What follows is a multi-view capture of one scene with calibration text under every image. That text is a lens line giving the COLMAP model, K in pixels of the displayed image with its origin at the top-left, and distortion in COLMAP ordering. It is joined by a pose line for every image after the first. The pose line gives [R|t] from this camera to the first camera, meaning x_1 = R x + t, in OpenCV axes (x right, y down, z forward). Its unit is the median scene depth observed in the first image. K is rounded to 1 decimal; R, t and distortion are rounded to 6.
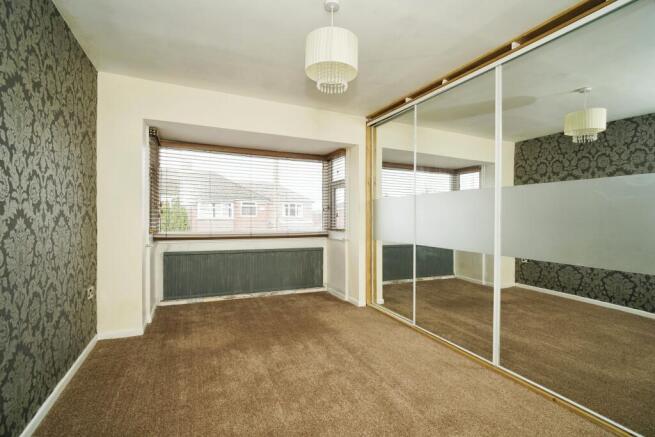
lens RADIAL K [[301.4, 0, 328.3], [0, 301.4, 223.6], [0, 0, 1]] dist [-0.000332, -0.000010]
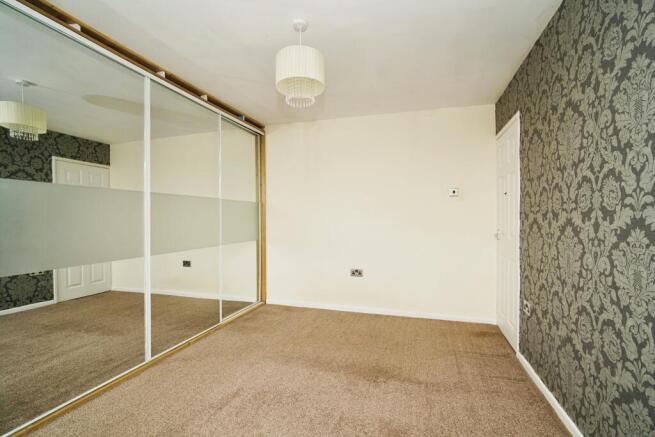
lens RADIAL K [[301.4, 0, 327.4], [0, 301.4, 212.8], [0, 0, 1]] dist [-0.000332, -0.000010]
pose [[-0.737196, -0.000061, 0.675679, -0.979568], [0.011467, 0.999855, 0.012602, -0.080892], [-0.675581, 0.017038, -0.737089, 2.146717]]
